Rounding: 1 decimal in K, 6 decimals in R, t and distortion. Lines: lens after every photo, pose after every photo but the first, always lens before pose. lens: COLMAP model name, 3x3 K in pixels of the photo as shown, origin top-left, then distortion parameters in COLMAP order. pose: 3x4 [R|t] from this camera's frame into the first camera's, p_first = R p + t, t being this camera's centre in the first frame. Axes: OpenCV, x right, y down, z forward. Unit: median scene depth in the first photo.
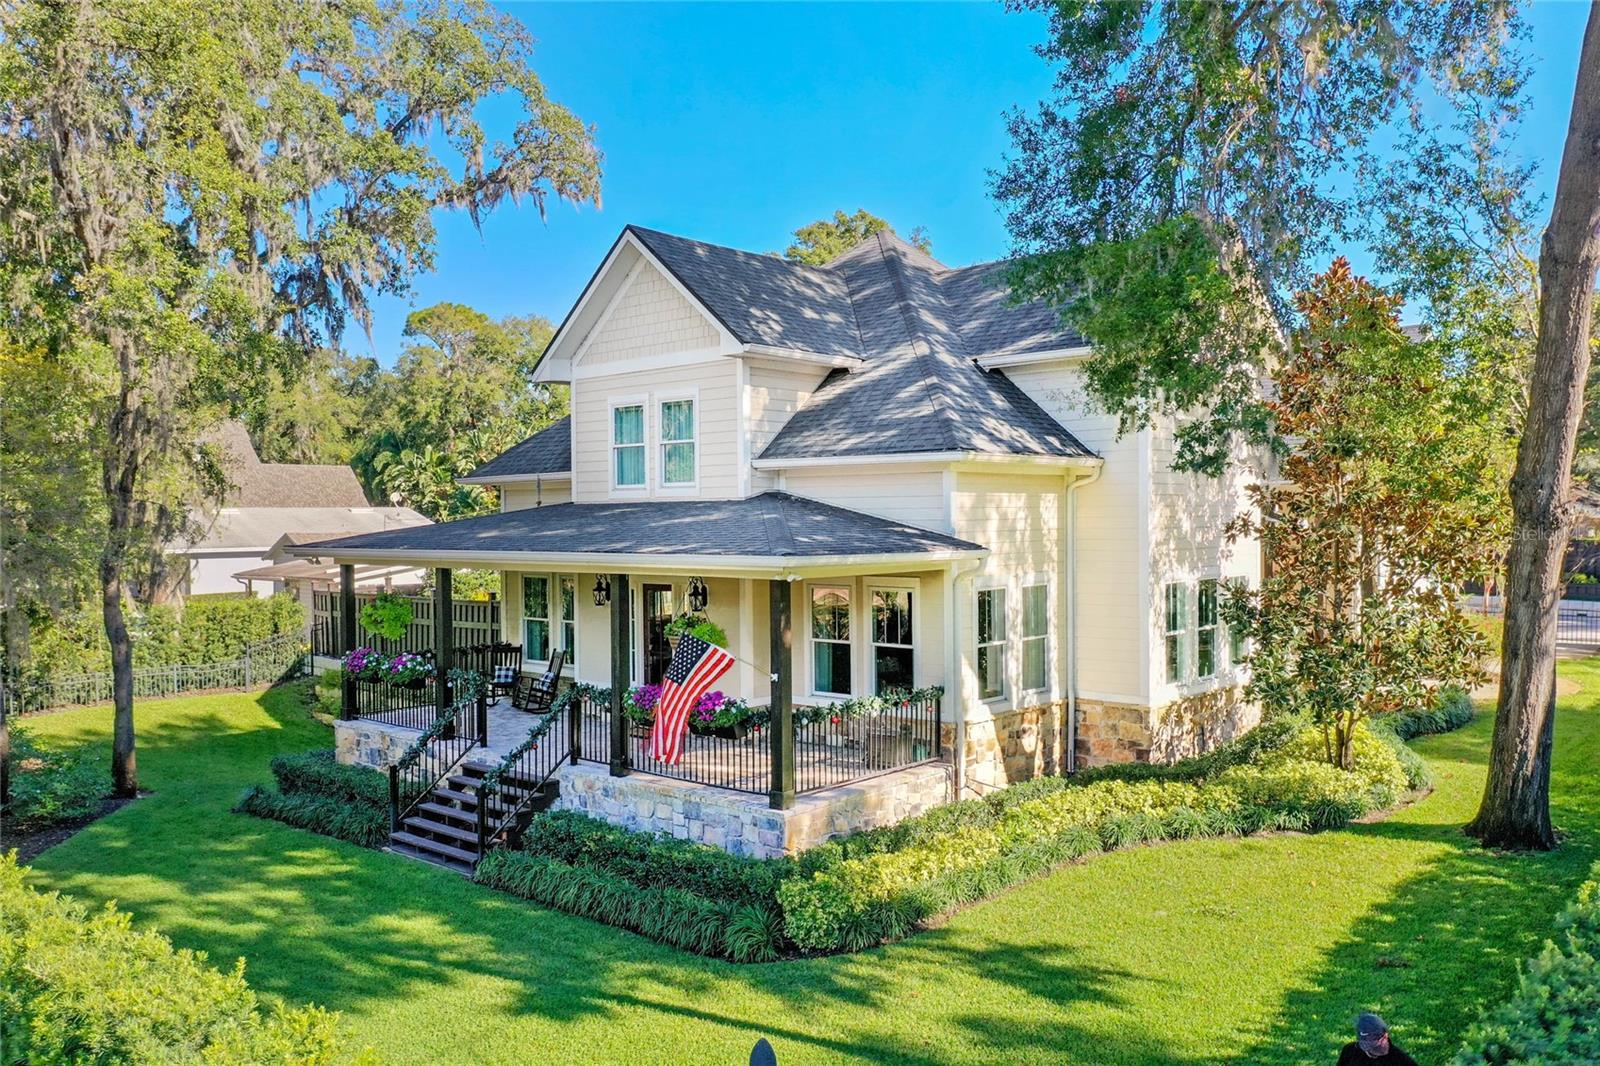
lens RADIAL K [[1269.6, 0, 828.4], [0, 1269.6, 533.5], [0, 0, 1]] dist [0.007884, 0.003314]
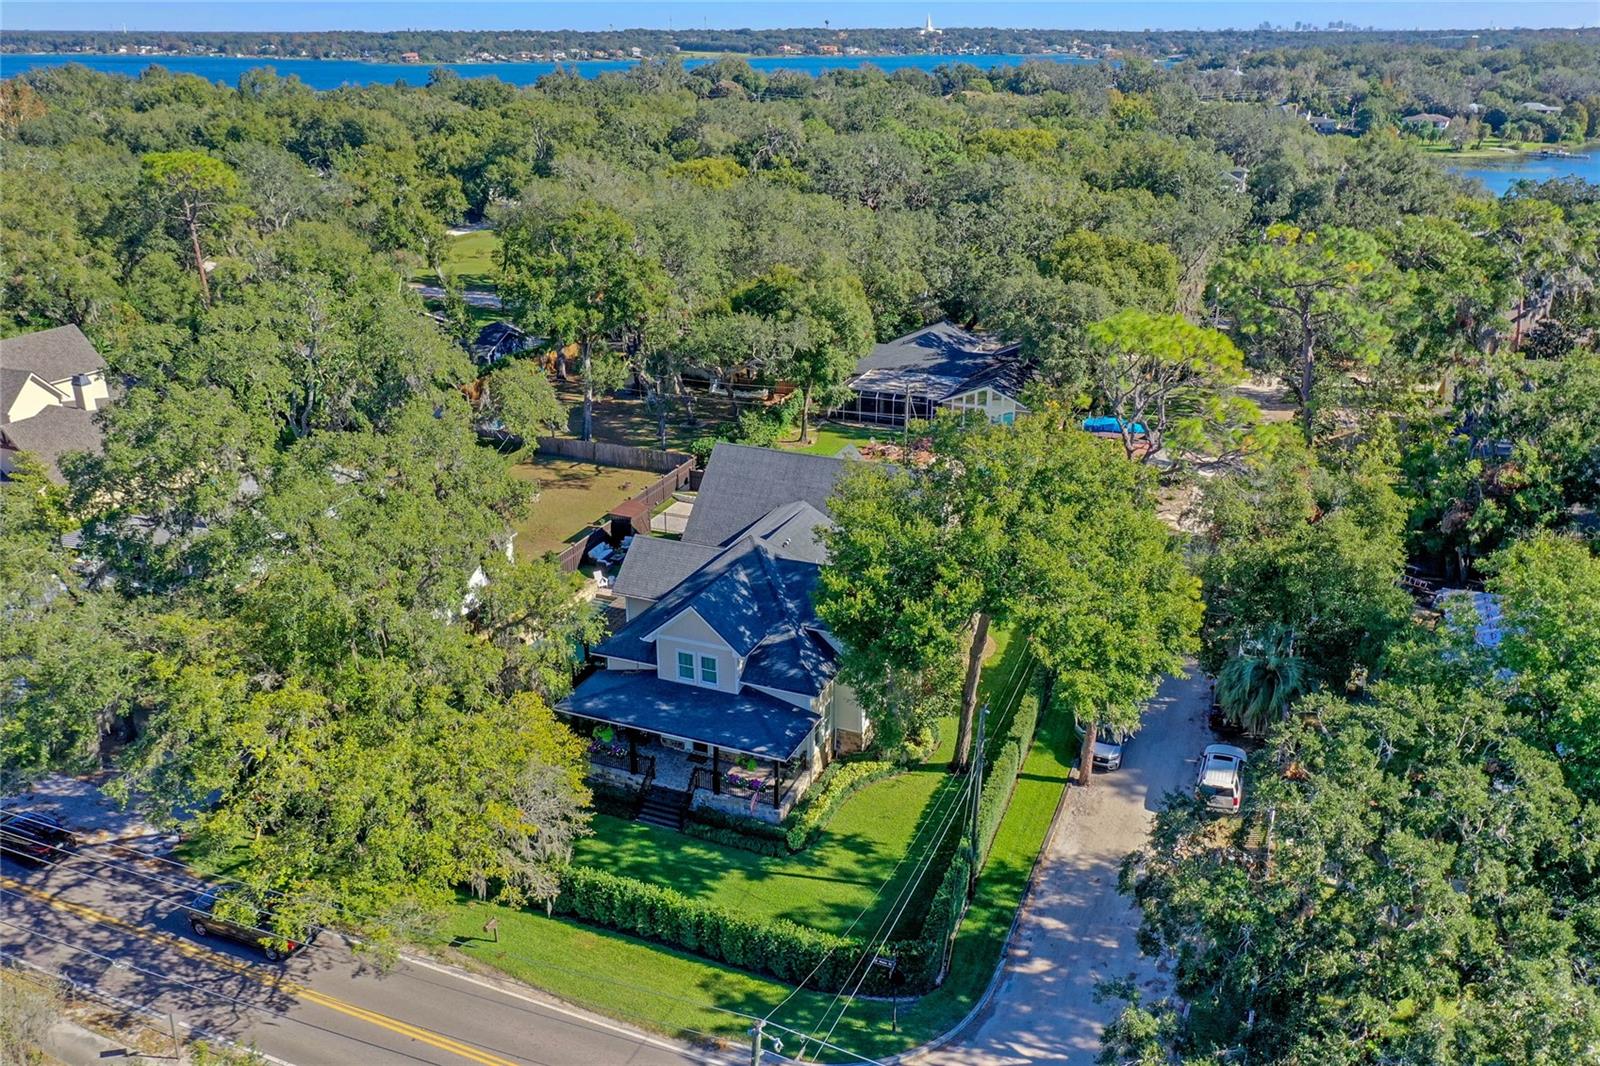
lens RADIAL K [[1269.6, 0, 807.3], [0, 1269.6, 519.9], [0, 0, 1]] dist [0.007884, 0.003314]
pose [[0.938809, -0.106332, 0.327613, -0.907338], [-0.004972, 0.946874, 0.321568, -1.470055], [-0.344401, -0.303520, 0.888405, -1.718258]]
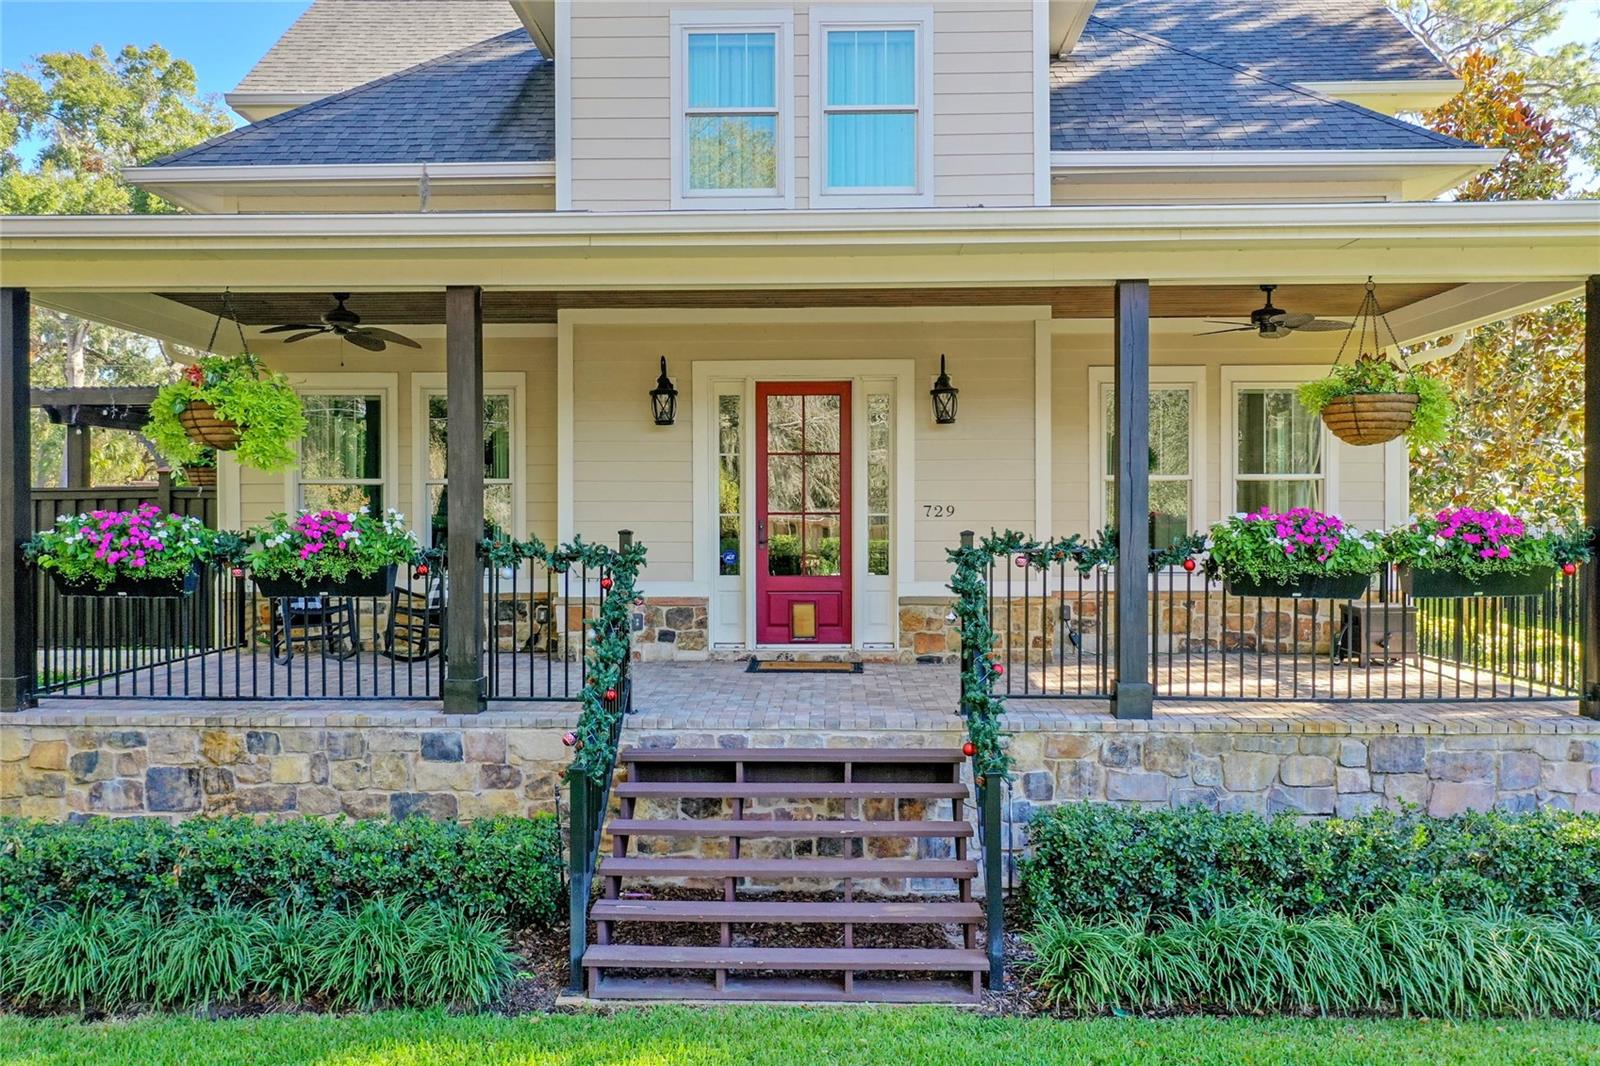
lens RADIAL K [[1269.6, 0, 794.2], [0, 1269.6, 520.8], [0, 0, 1]] dist [0.007884, 0.003314]
pose [[0.773476, 0.003303, 0.633817, -0.521399], [0.006232, 0.999898, -0.012817, 0.115788], [-0.633795, 0.013864, 0.773377, 0.670282]]
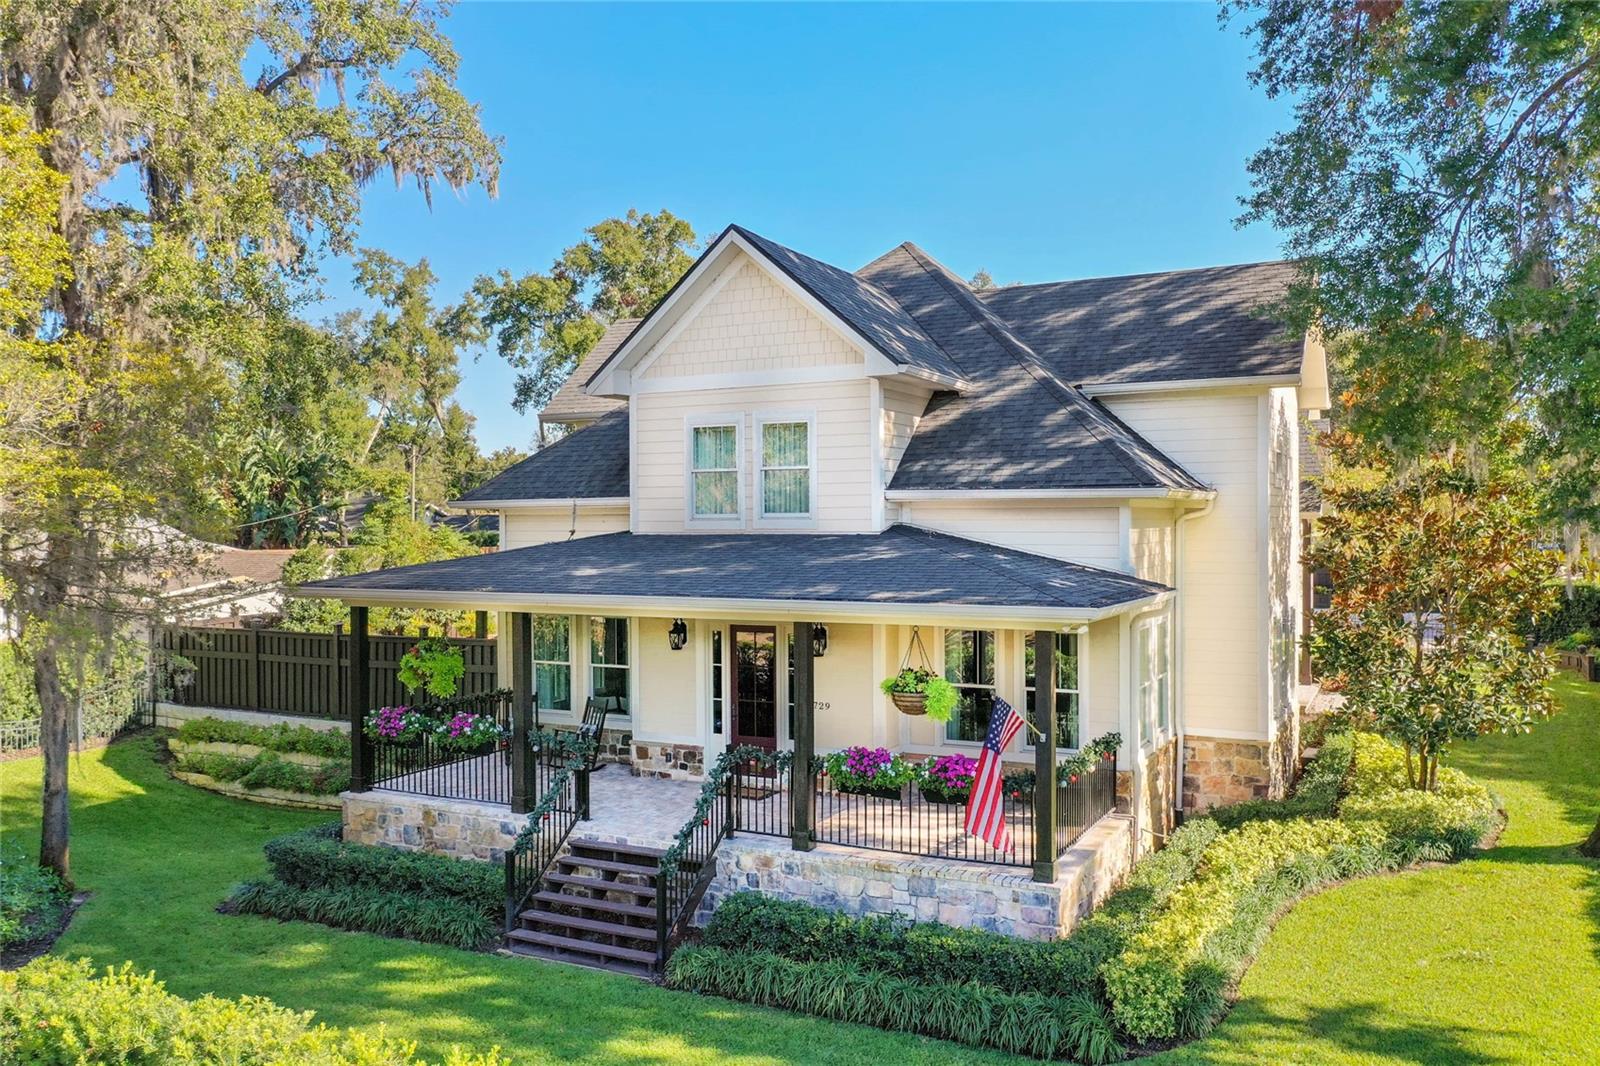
lens RADIAL K [[1269.6, 0, 809.5], [0, 1269.6, 541.5], [0, 0, 1]] dist [0.007884, 0.003314]
pose [[0.968567, -0.002032, 0.248746, -0.355935], [0.001222, 0.999993, 0.003414, -0.025316], [-0.248751, -0.003002, 0.968563, 0.132229]]
